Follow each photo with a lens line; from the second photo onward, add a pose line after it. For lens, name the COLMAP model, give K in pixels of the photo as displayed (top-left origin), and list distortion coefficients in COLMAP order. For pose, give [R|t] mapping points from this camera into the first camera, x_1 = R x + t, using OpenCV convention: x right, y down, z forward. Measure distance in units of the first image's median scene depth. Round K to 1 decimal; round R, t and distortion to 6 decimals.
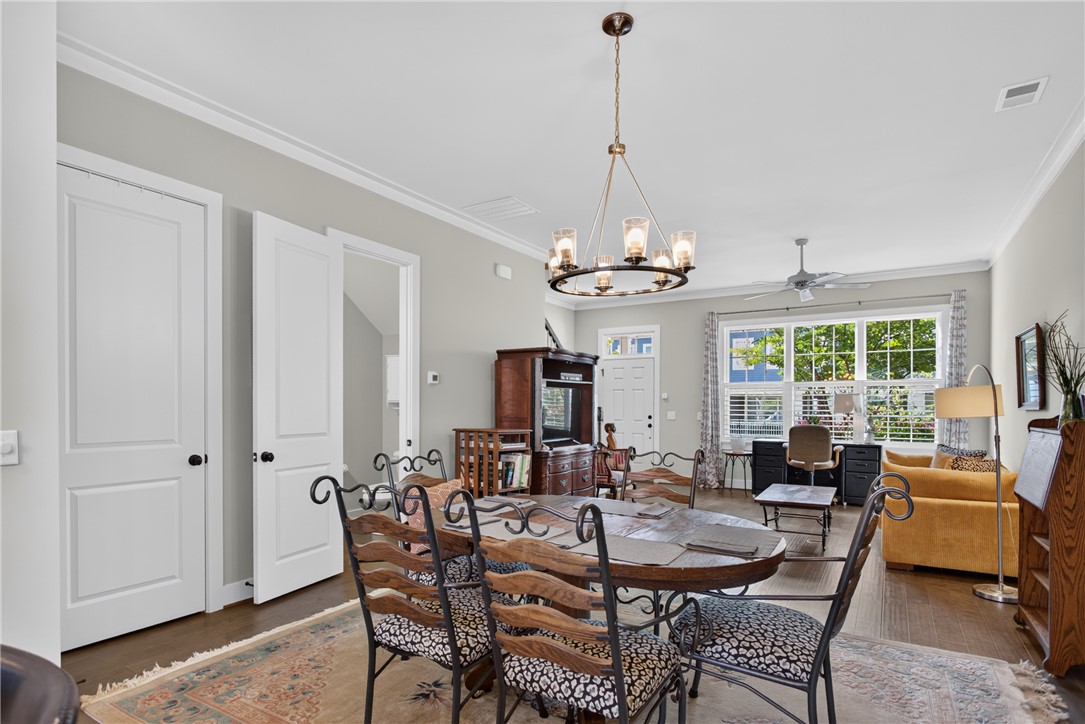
lens RADIAL K [[565.4, 0, 527.8], [0, 565.4, 417.2], [0, 0, 1]] dist [-0.013625, 0.005061]
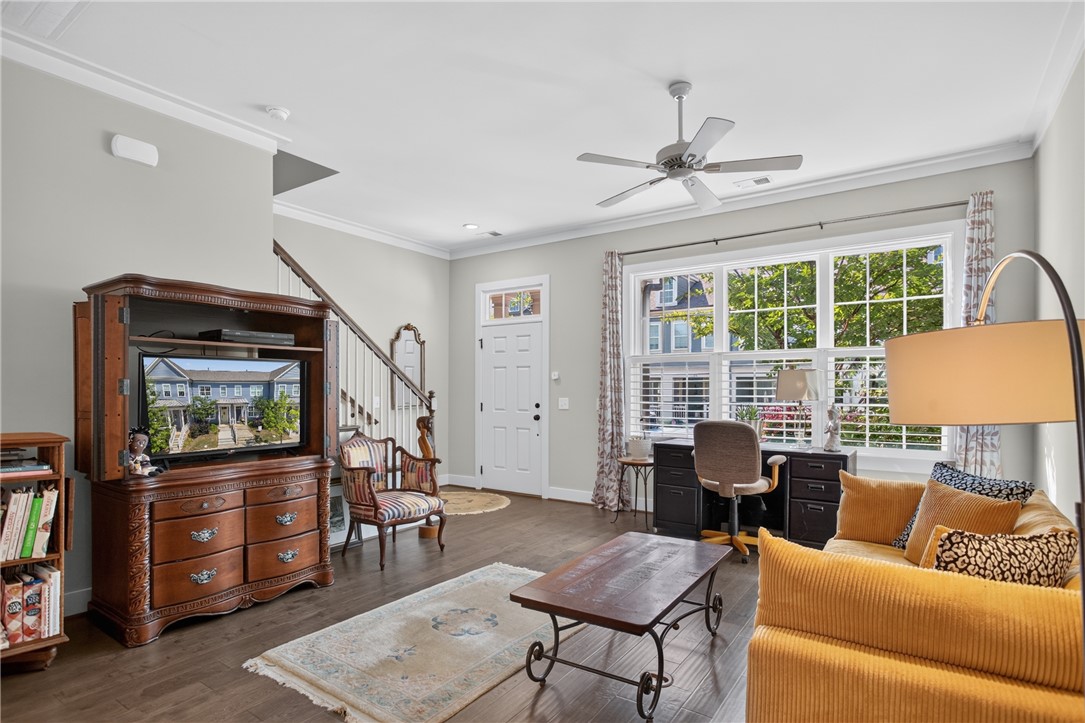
lens RADIAL K [[565.4, 0, 532.8], [0, 565.4, 399.3], [0, 0, 1]] dist [-0.013625, 0.005061]
pose [[0.999281, -0.000748, -0.037910, 0.314896], [0.000599, 0.999992, -0.003948, -0.006755], [0.037912, 0.003923, 0.999273, 0.388703]]
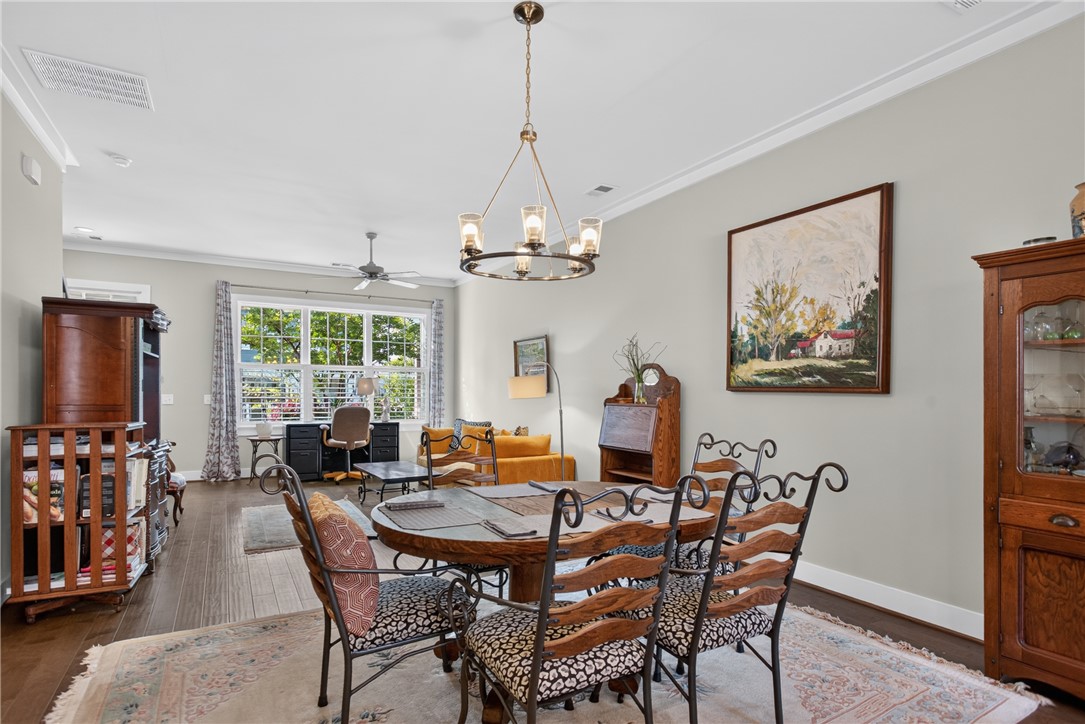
lens RADIAL K [[565.4, 0, 534.4], [0, 565.4, 396.8], [0, 0, 1]] dist [-0.013625, 0.005061]
pose [[0.476950, -0.008998, 0.878884, -0.270870], [0.012097, 0.999920, 0.003673, -0.004053], [-0.878847, 0.008880, 0.477021, 0.186223]]
